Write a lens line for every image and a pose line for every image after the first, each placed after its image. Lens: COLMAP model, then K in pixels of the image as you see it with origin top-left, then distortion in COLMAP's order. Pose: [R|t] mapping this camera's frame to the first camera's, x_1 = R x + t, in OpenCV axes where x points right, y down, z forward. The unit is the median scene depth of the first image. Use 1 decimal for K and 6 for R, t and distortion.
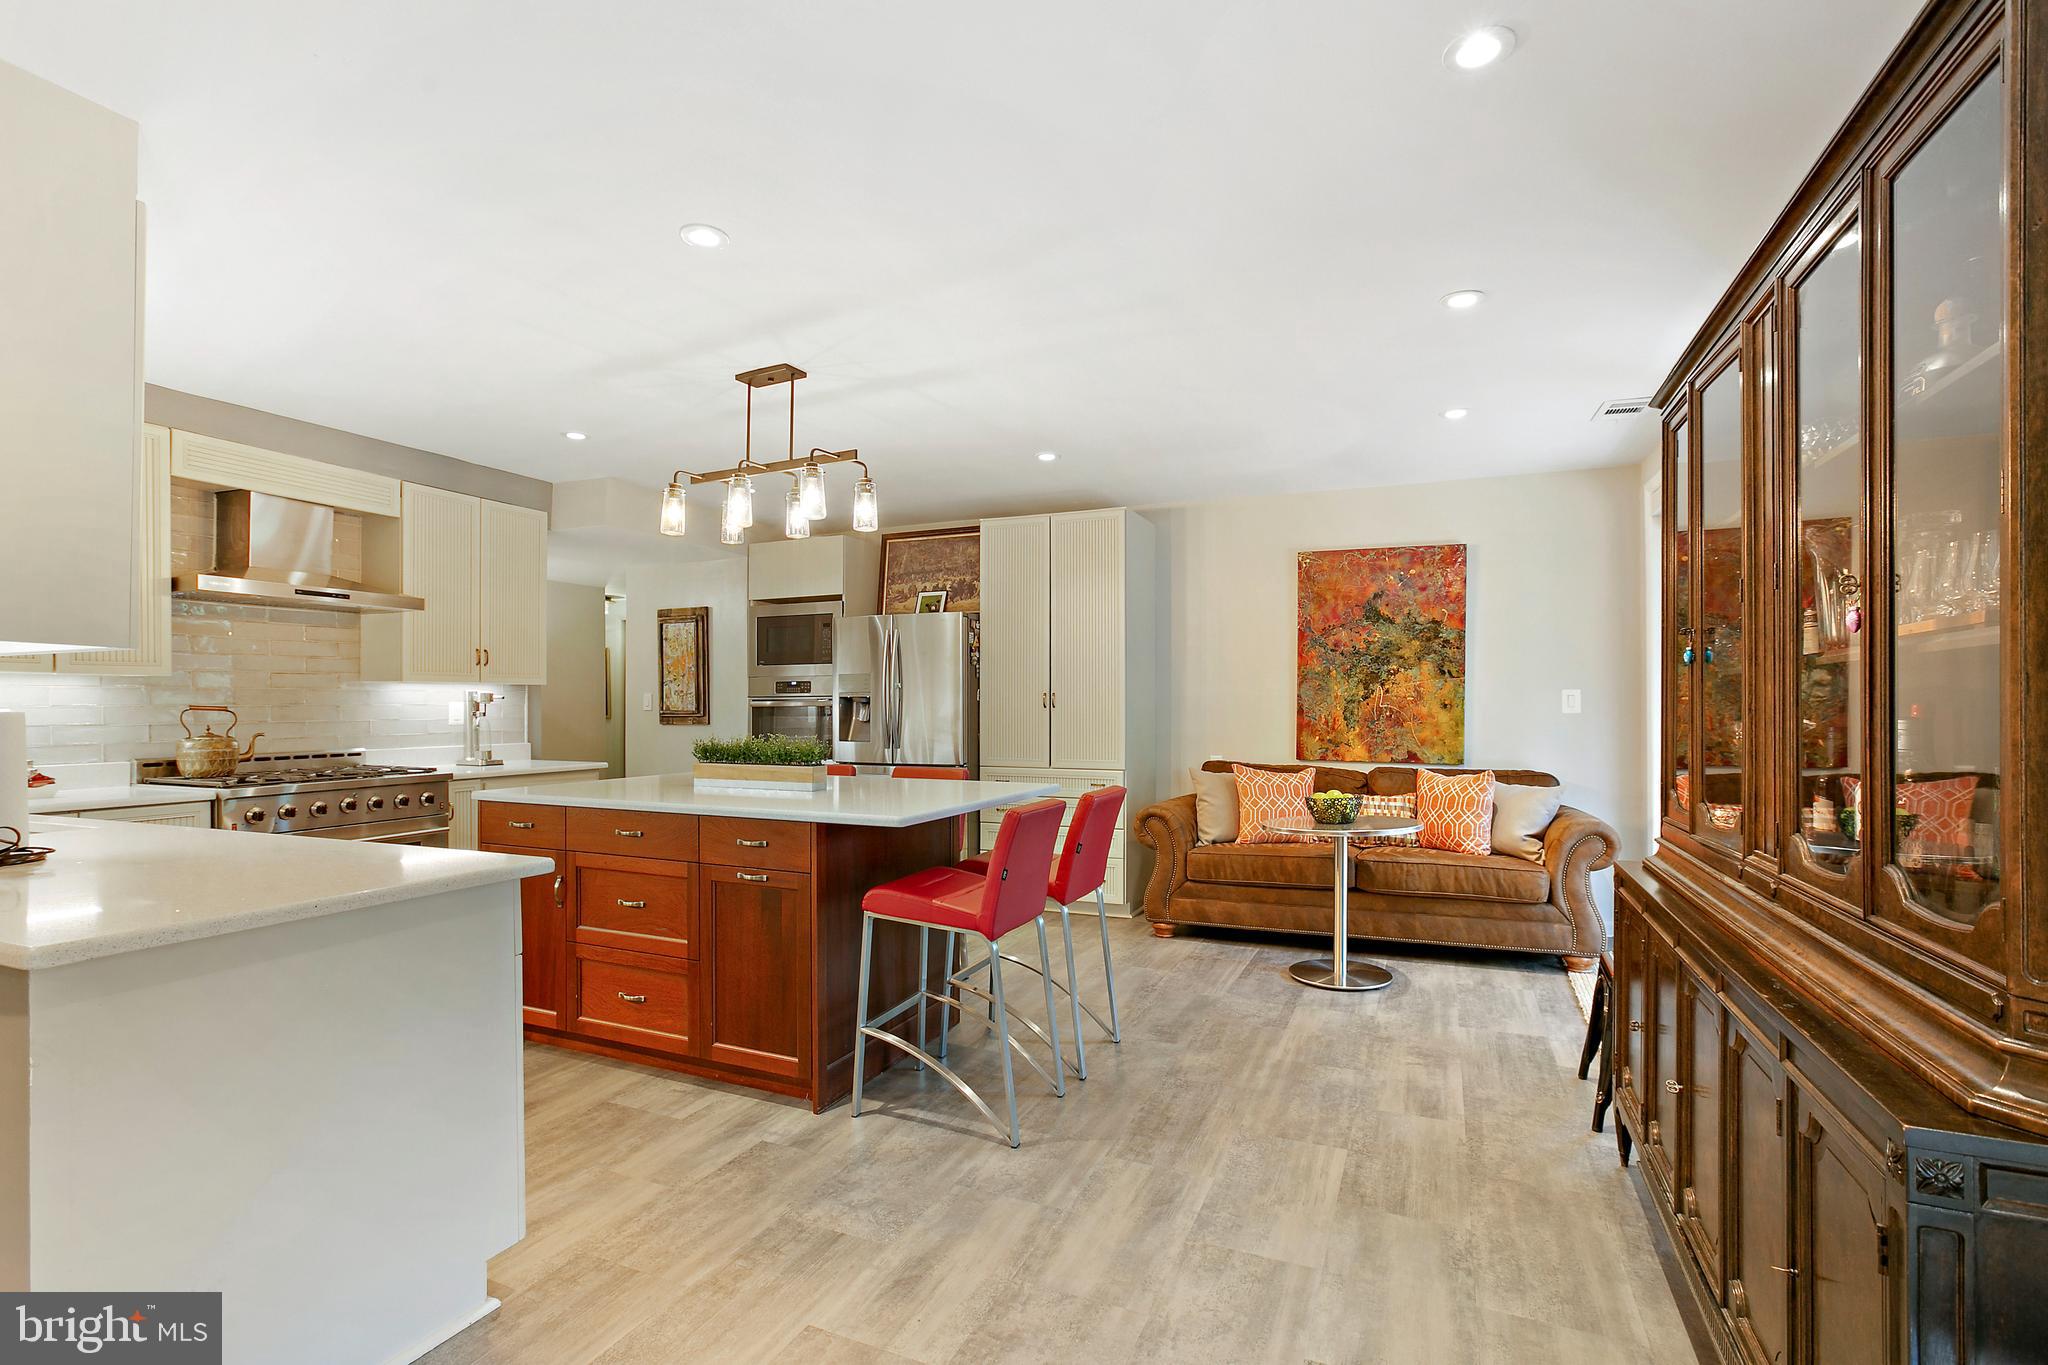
lens RADIAL K [[962.9, 0, 1046.8], [0, 962.9, 696.9], [0, 0, 1]] dist [-0.033194, 0.016343]
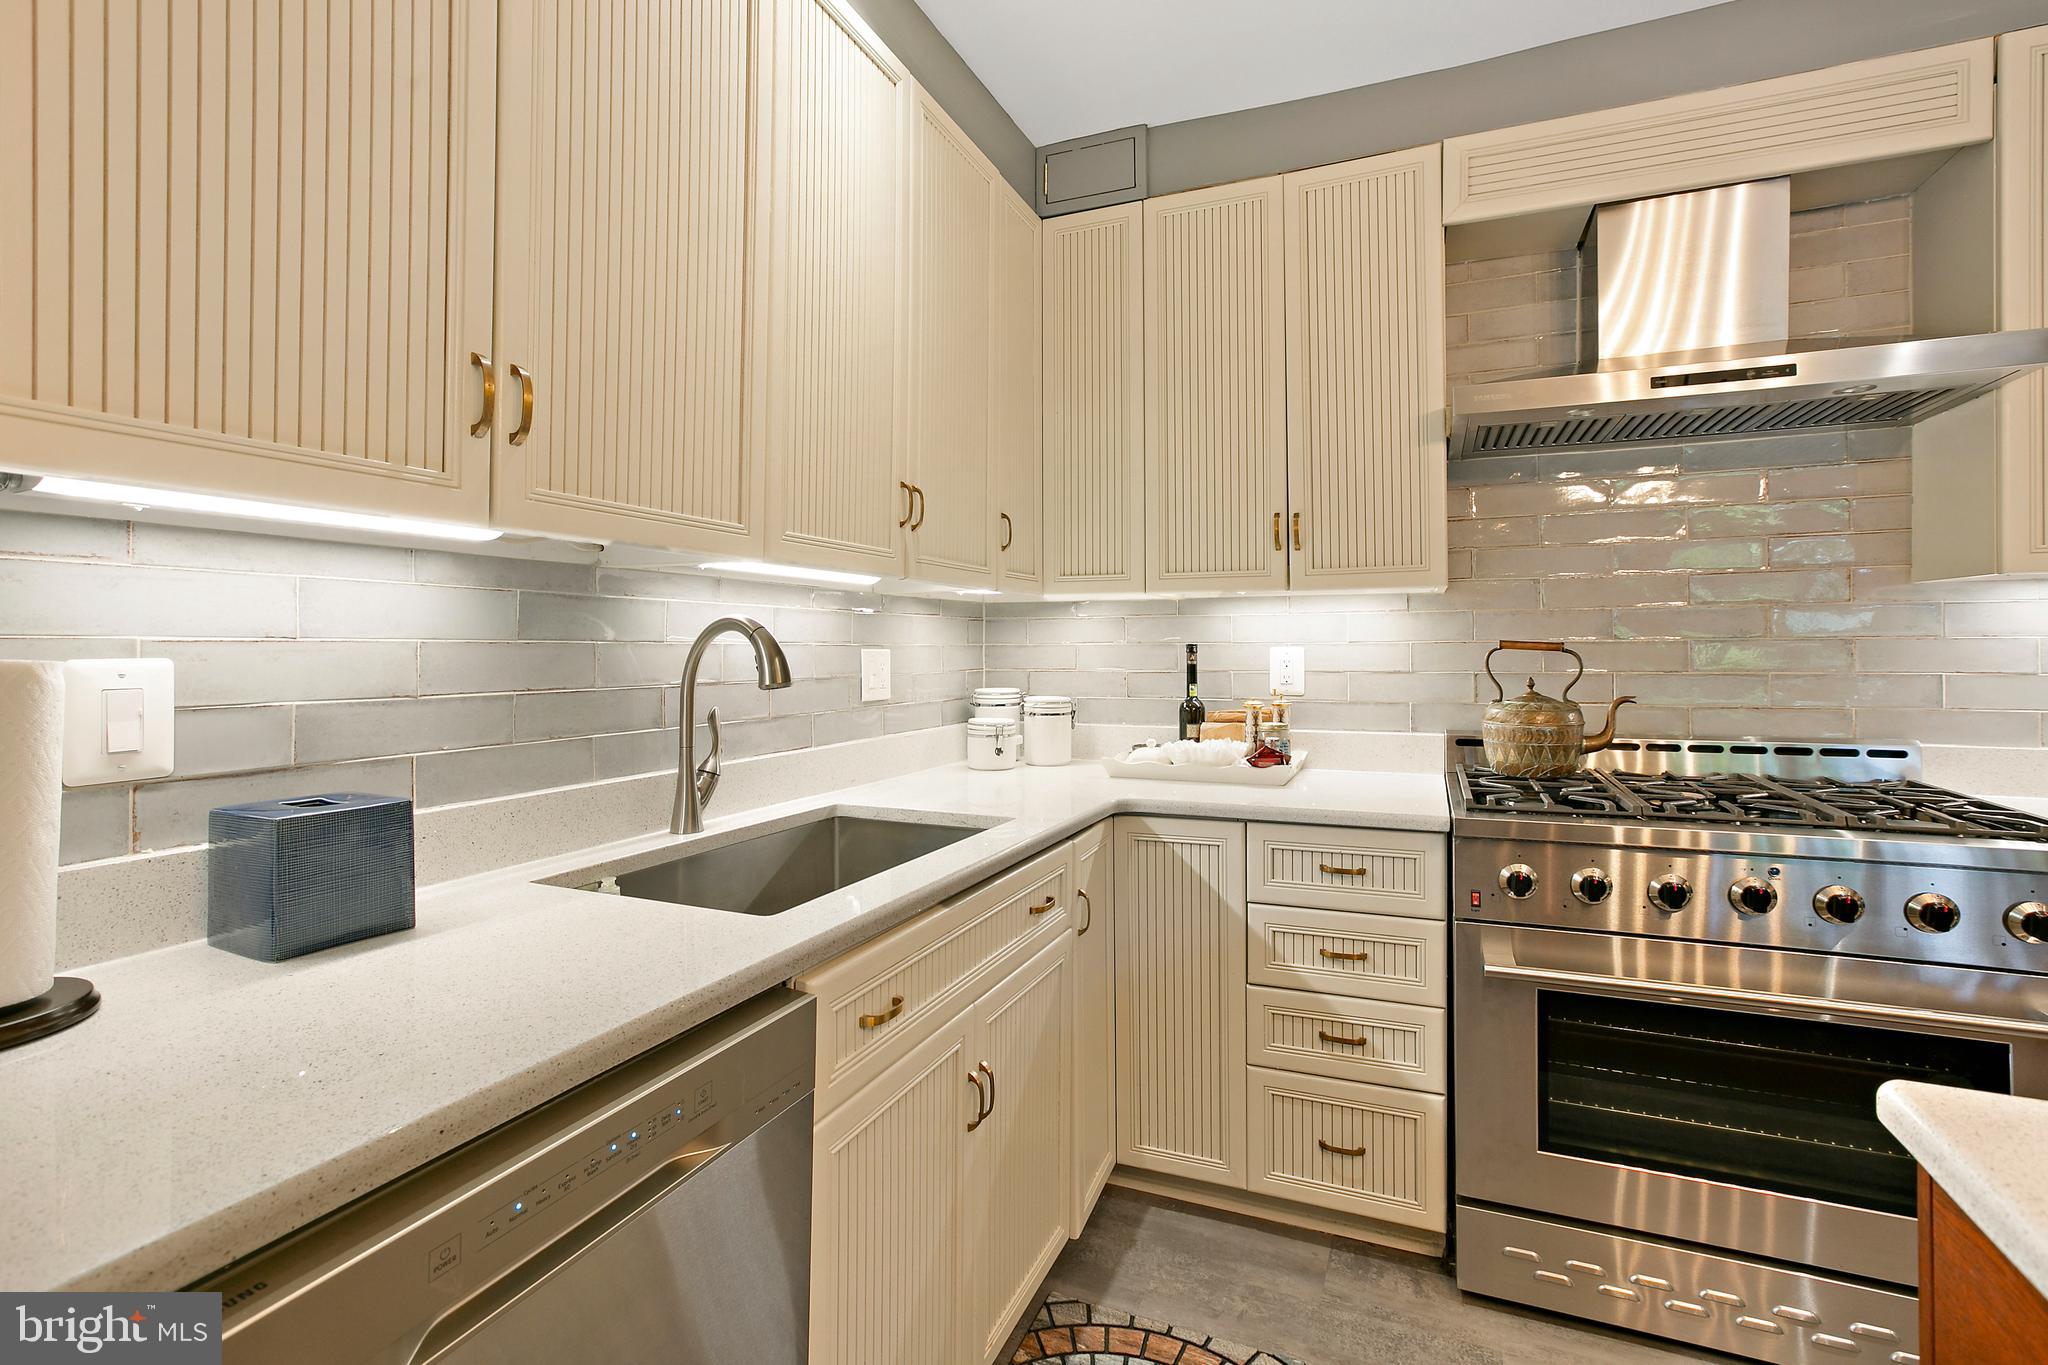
lens RADIAL K [[938.3, 0, 998.1], [0, 938.3, 651.5], [0, 0, 1]] dist [-0.035116, 0.020532]
pose [[-0.009668, 0.006487, -0.999932, -0.301922], [0.011966, 0.999908, 0.006372, 0.006915], [0.999882, -0.011904, -0.009745, 0.589233]]
